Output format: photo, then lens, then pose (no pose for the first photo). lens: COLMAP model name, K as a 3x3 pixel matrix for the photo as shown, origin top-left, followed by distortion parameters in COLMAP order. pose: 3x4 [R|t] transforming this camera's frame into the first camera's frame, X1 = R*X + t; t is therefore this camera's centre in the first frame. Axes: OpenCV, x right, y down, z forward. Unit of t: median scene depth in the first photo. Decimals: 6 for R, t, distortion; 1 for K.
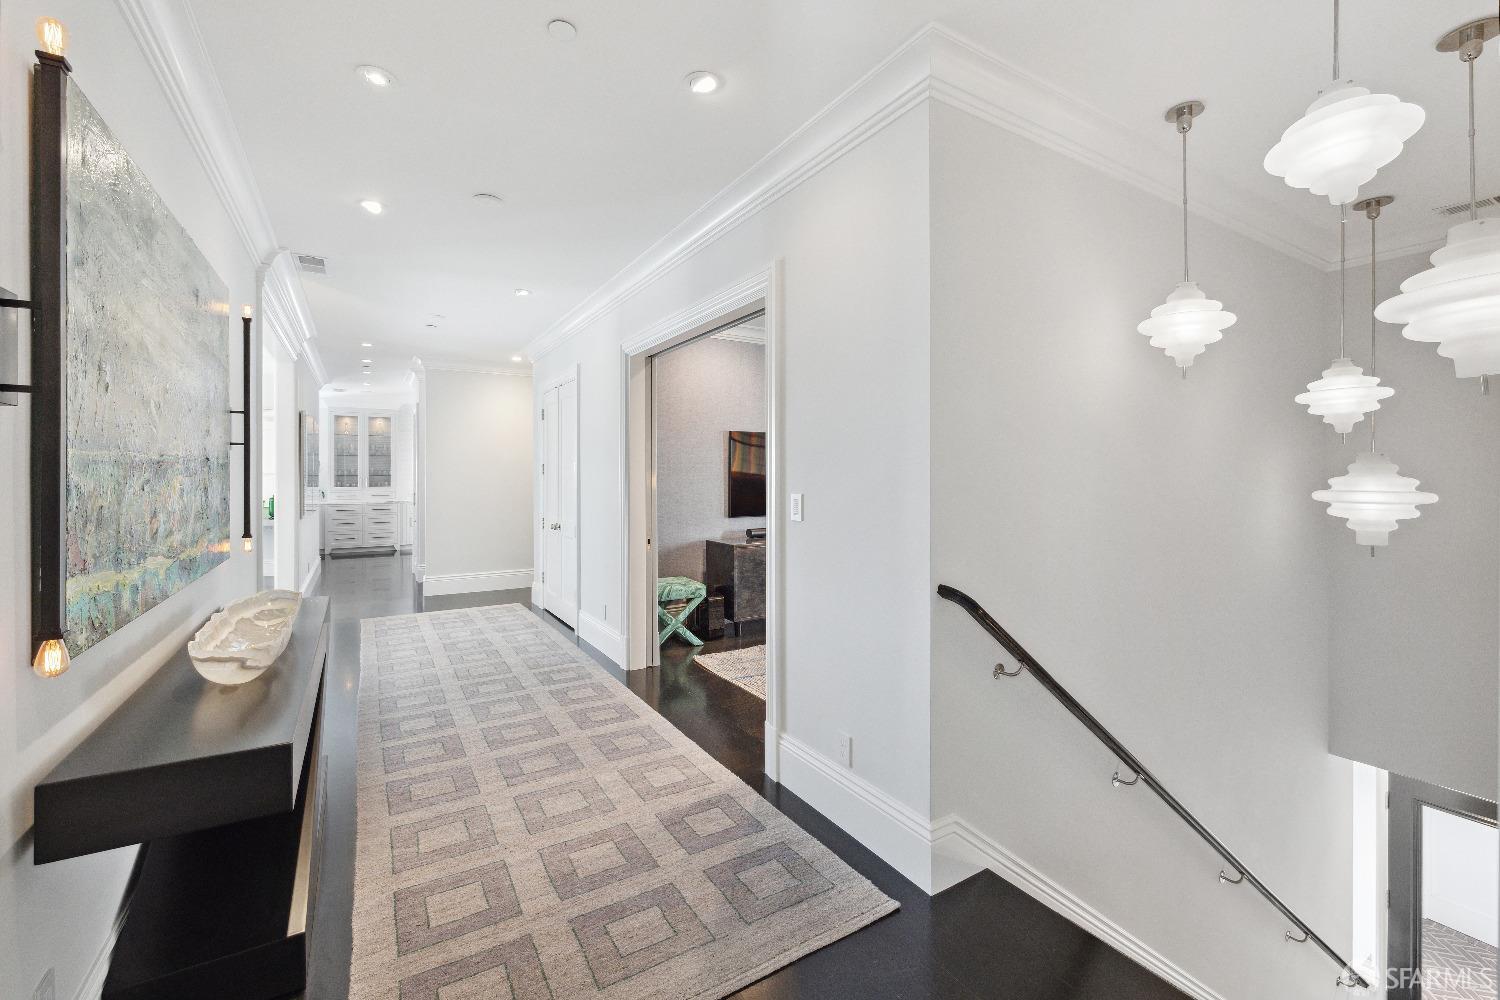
lens RADIAL K [[634.7, 0, 744.6], [0, 634.7, 477.1], [0, 0, 1]] dist [0.002498, 0.000323]
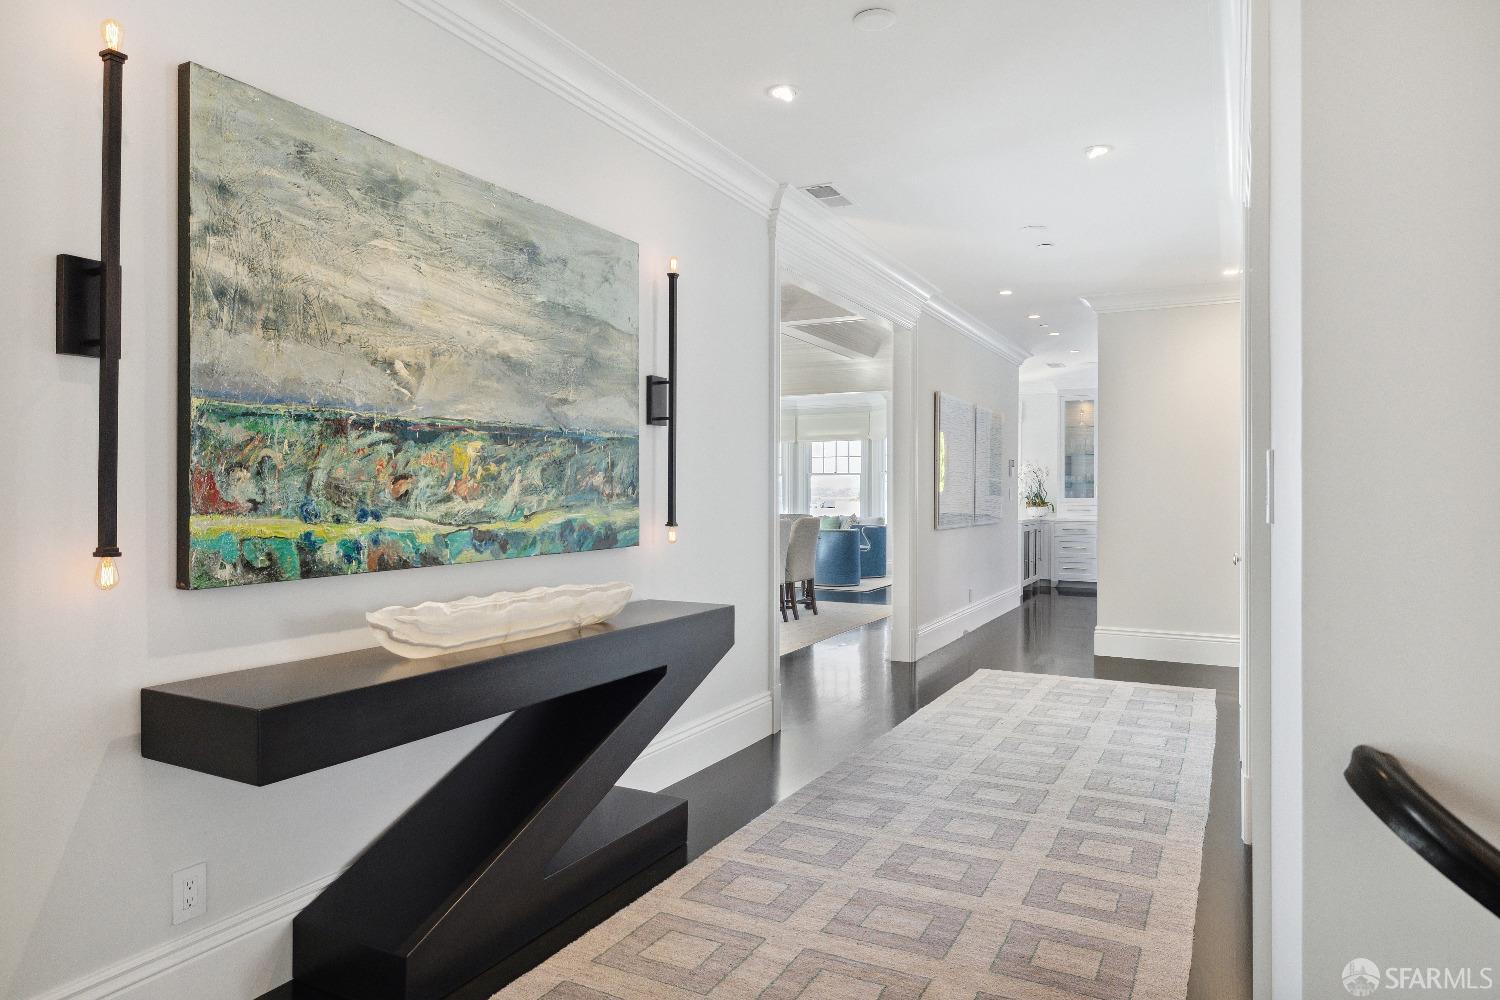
lens RADIAL K [[938.5, 0, 748.8], [0, 938.5, 490.0], [0, 0, 1]] dist [-0.000724, -0.000077]
pose [[0.516618, 0.001368, -0.856215, 0.306122], [-0.008414, 0.999959, -0.003479, 0.041091], [0.856175, 0.009001, 0.516608, 0.357004]]
